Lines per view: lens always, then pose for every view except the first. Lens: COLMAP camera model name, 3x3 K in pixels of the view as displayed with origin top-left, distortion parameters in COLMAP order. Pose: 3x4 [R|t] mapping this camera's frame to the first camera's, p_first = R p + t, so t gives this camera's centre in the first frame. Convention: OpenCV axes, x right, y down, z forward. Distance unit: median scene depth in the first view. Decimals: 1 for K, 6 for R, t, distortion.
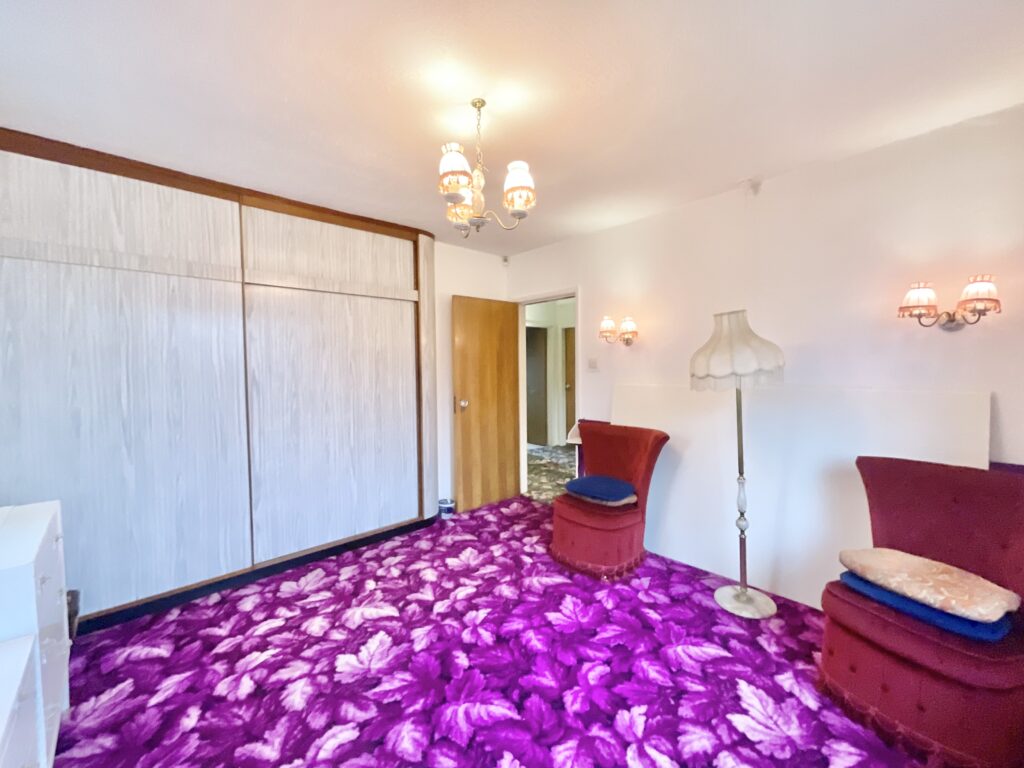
lens RADIAL K [[418.3, 0, 512.0], [0, 418.3, 384.0], [0, 0, 1]] dist [-0.000789, -0.000407]
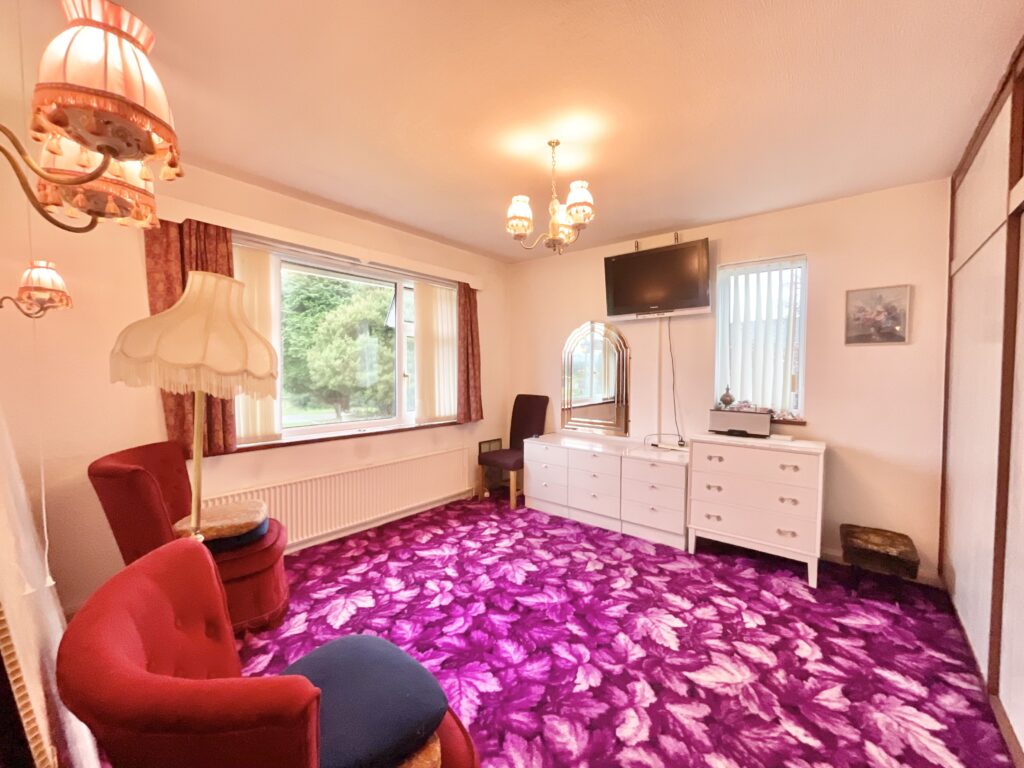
lens RADIAL K [[418.3, 0, 512.0], [0, 418.3, 384.0], [0, 0, 1]] dist [-0.000789, -0.000407]
pose [[-0.992629, 0.008416, -0.120900, 0.159705], [-0.000544, 0.997266, 0.073892, -0.061719], [0.121191, 0.073413, -0.989911, 1.880599]]
